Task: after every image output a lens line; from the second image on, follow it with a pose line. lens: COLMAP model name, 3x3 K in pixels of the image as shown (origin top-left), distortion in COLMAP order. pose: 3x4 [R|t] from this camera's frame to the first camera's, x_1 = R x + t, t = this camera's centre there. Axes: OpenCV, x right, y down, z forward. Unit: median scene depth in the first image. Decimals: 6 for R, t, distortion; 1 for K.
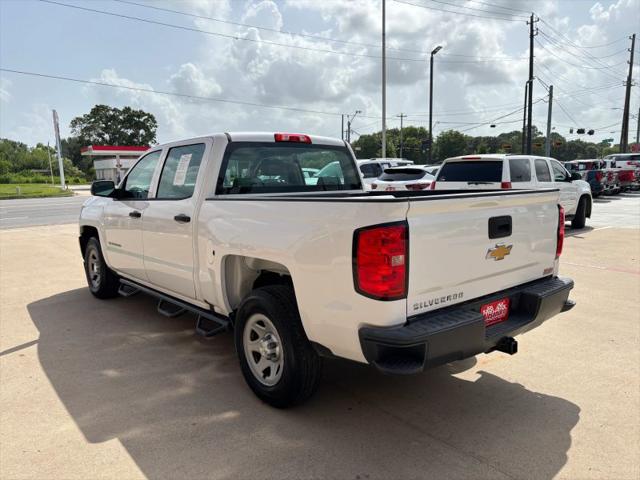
lens RADIAL K [[484.4, 0, 320.0], [0, 484.4, 240.0], [0, 0, 1]] dist [0.046992, -0.045322]
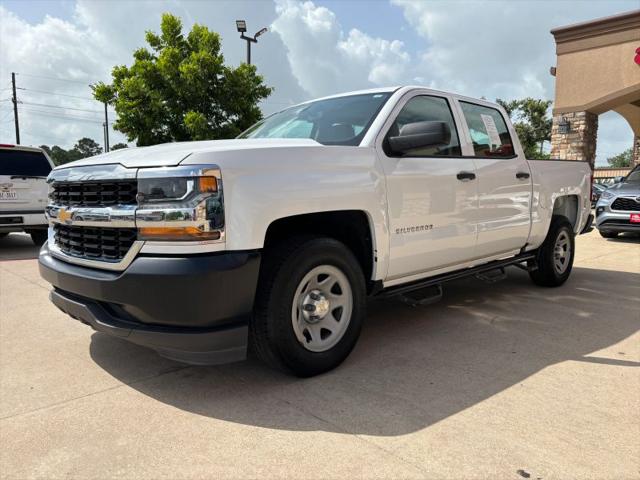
lens RADIAL K [[481.6, 0, 317.3], [0, 481.6, 240.9], [0, 0, 1]] dist [0.048960, -0.036699]
pose [[-0.085522, -0.086032, 0.992615, -1.235512], [0.137630, 0.985694, 0.097290, -0.062963], [-0.986785, 0.144934, -0.072458, 1.425478]]
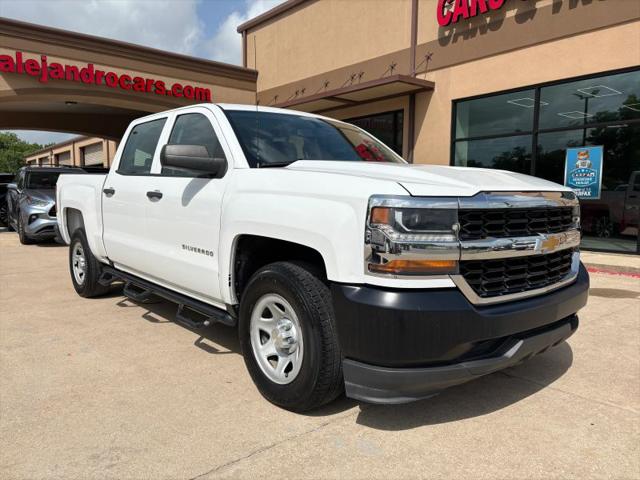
lens RADIAL K [[484.4, 0, 320.0], [0, 484.4, 240.0], [0, 0, 1]] dist [0.046992, -0.045322]
pose [[-0.999756, 0.009596, -0.019893, -0.326842], [0.004857, 0.974161, 0.225805, -0.212203], [0.021546, 0.225653, -0.973969, 2.233220]]
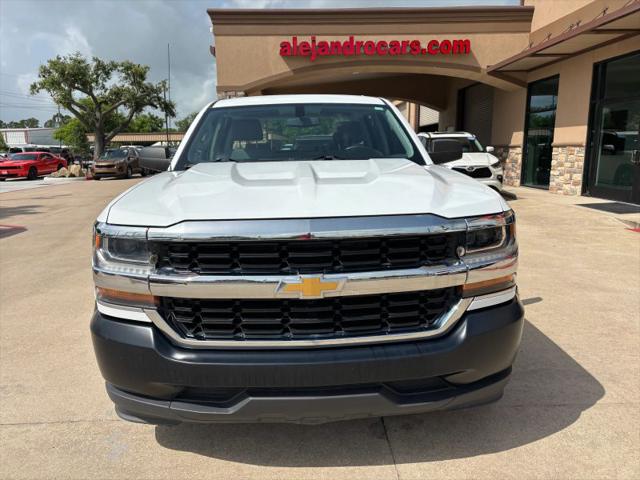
lens RADIAL K [[481.6, 0, 317.3], [0, 481.6, 240.9], [0, 0, 1]] dist [0.048960, -0.036699]
pose [[-0.795932, -0.086804, 0.599130, -0.865431], [0.110714, 0.952104, 0.285027, -0.240256], [-0.595176, 0.293194, -0.748200, 1.993878]]
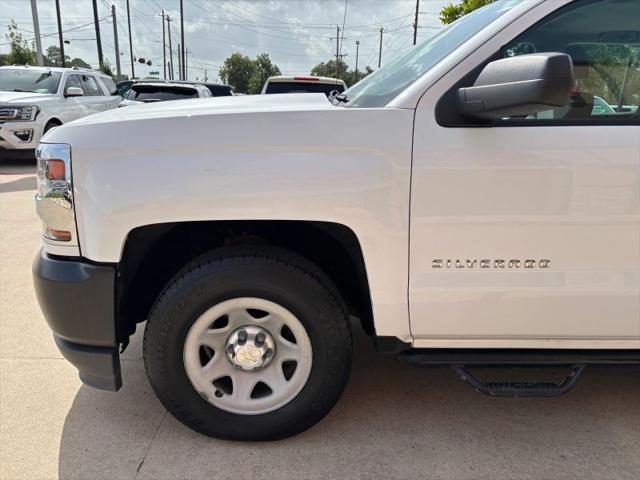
lens RADIAL K [[481.6, 0, 317.3], [0, 481.6, 240.9], [0, 0, 1]] dist [0.048960, -0.036699]
pose [[0.622569, -0.175925, 0.762534, -0.903261], [0.068015, 0.982880, 0.171231, -0.084998], [-0.779604, -0.054740, 0.623876, 1.085798]]
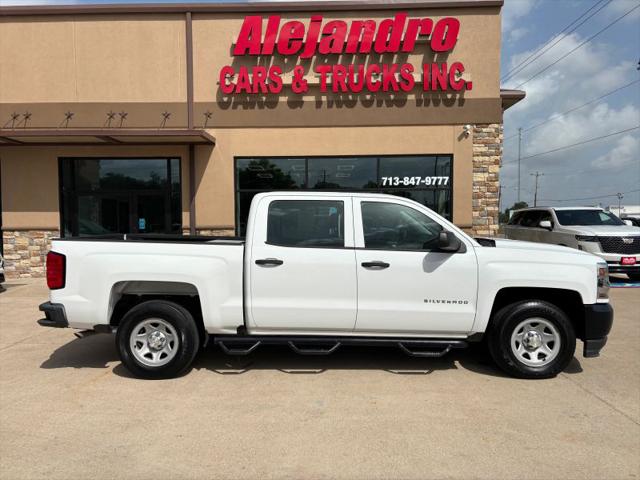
lens RADIAL K [[481.6, 0, 317.3], [0, 481.6, 240.9], [0, 0, 1]] dist [0.048960, -0.036699]
pose [[-0.640361, 0.046034, -0.766694, 0.852106], [-0.093748, 0.986055, 0.137505, -0.287487], [0.762332, 0.159929, -0.627115, 1.953018]]
